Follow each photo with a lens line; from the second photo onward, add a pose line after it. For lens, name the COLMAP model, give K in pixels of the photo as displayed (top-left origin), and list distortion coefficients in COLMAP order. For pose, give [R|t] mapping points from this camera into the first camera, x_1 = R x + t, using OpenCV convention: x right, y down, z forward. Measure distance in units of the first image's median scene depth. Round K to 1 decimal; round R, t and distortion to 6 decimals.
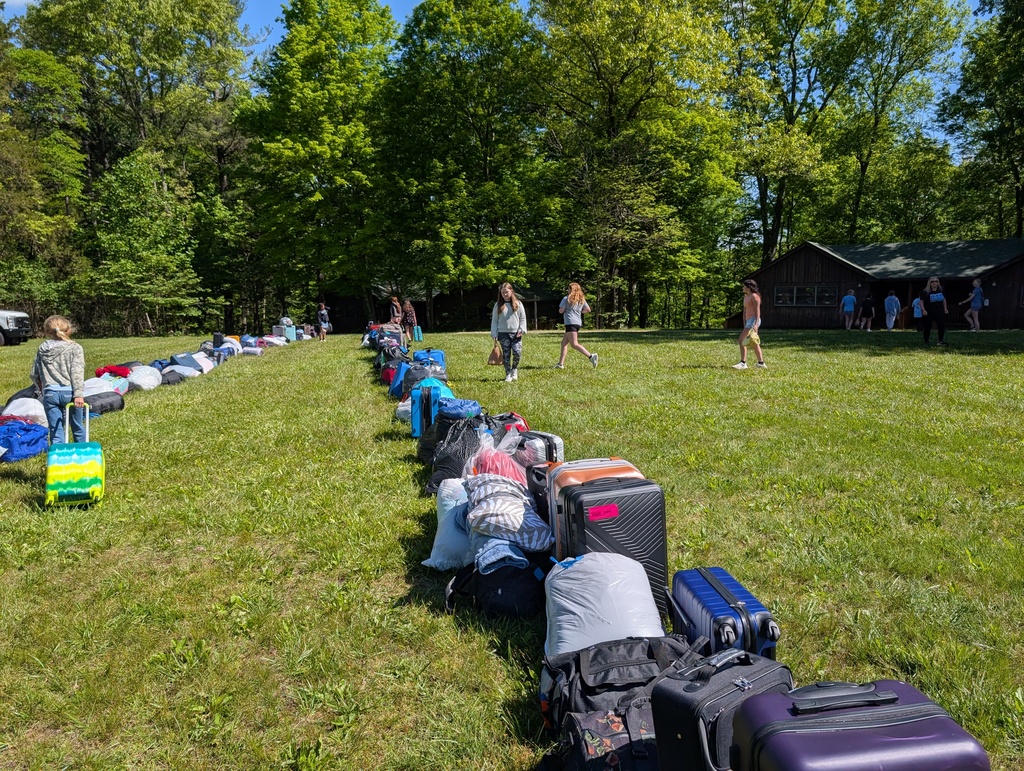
lens RADIAL K [[729.5, 0, 504.8], [0, 729.5, 384.7], [0, 0, 1]] dist [0.011412, -0.006823]
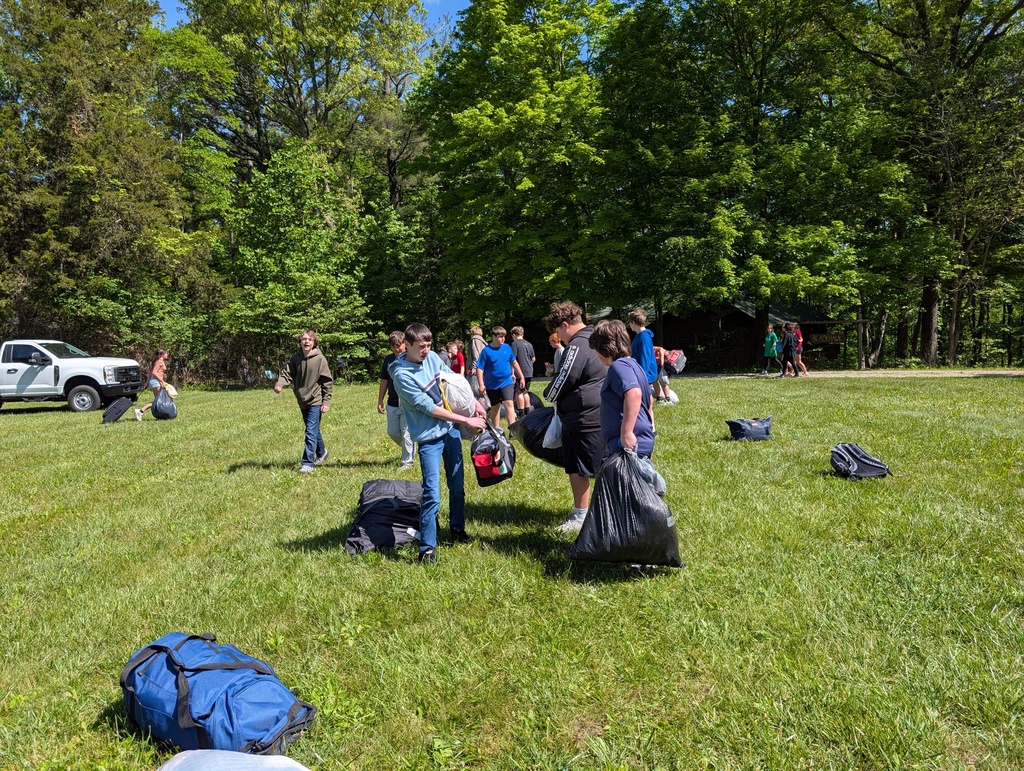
lens RADIAL K [[694.5, 0, 502.7], [0, 694.5, 387.1], [0, 0, 1]] dist [0.051443, -0.077266]
pose [[0.977530, -0.008224, -0.210637, -0.141914], [0.001320, 0.999458, -0.032898, -0.041957], [0.210793, 0.031880, 0.977011, 0.355166]]
